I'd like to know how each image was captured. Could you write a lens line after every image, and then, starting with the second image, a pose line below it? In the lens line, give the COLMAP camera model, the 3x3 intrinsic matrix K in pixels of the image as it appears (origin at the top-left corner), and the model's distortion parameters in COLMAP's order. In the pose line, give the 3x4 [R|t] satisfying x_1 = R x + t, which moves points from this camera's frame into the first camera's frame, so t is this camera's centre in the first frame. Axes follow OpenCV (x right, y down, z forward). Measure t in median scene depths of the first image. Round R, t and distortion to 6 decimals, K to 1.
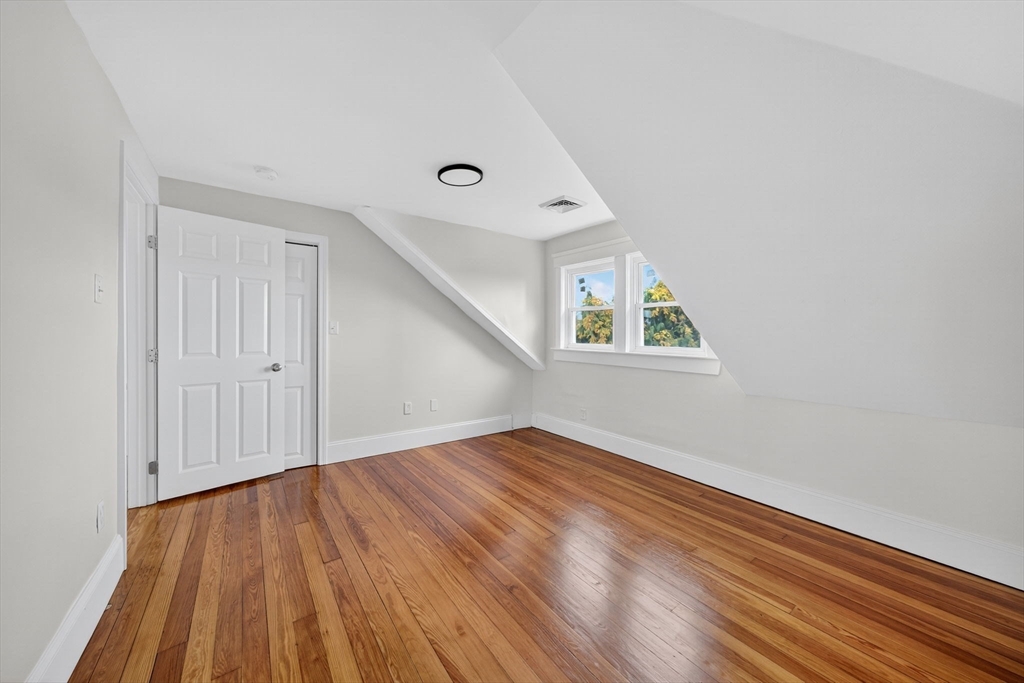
lens RADIAL K [[364.1, 0, 508.7], [0, 364.1, 338.2], [0, 0, 1]] dist [-0.000767, 0.000436]
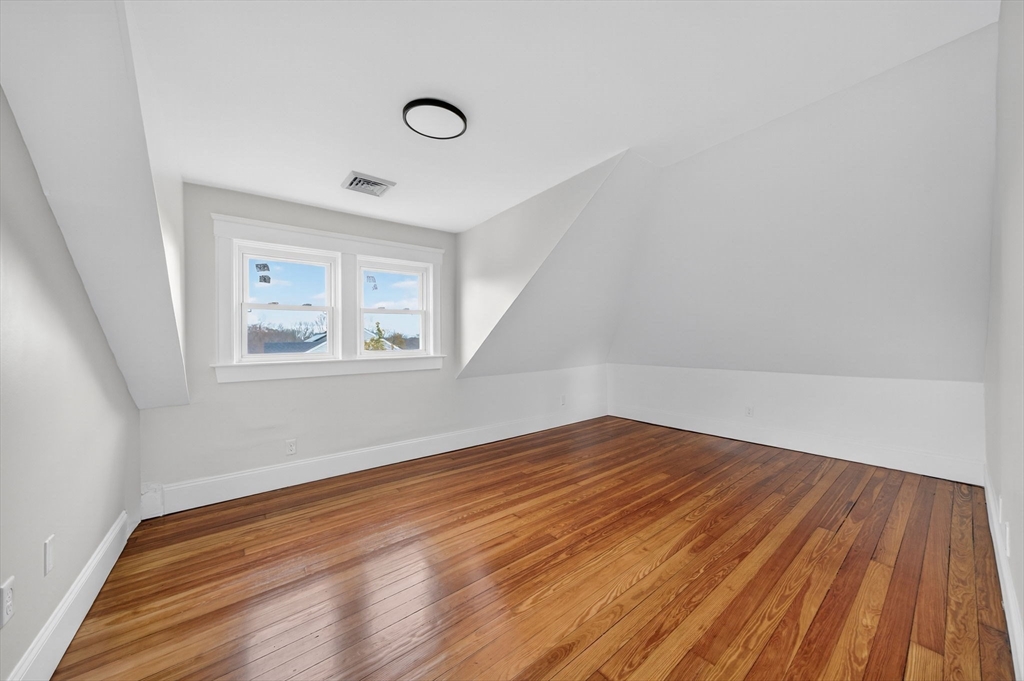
lens RADIAL K [[347.9, 0, 512.0], [0, 347.9, 340.5], [0, 0, 1]] dist [0.000446, 0.000193]
pose [[-0.039864, -0.003816, 0.999198, -0.710197], [0.018579, 0.999817, 0.004559, -0.009597], [-0.999032, 0.018745, -0.039786, 0.758440]]
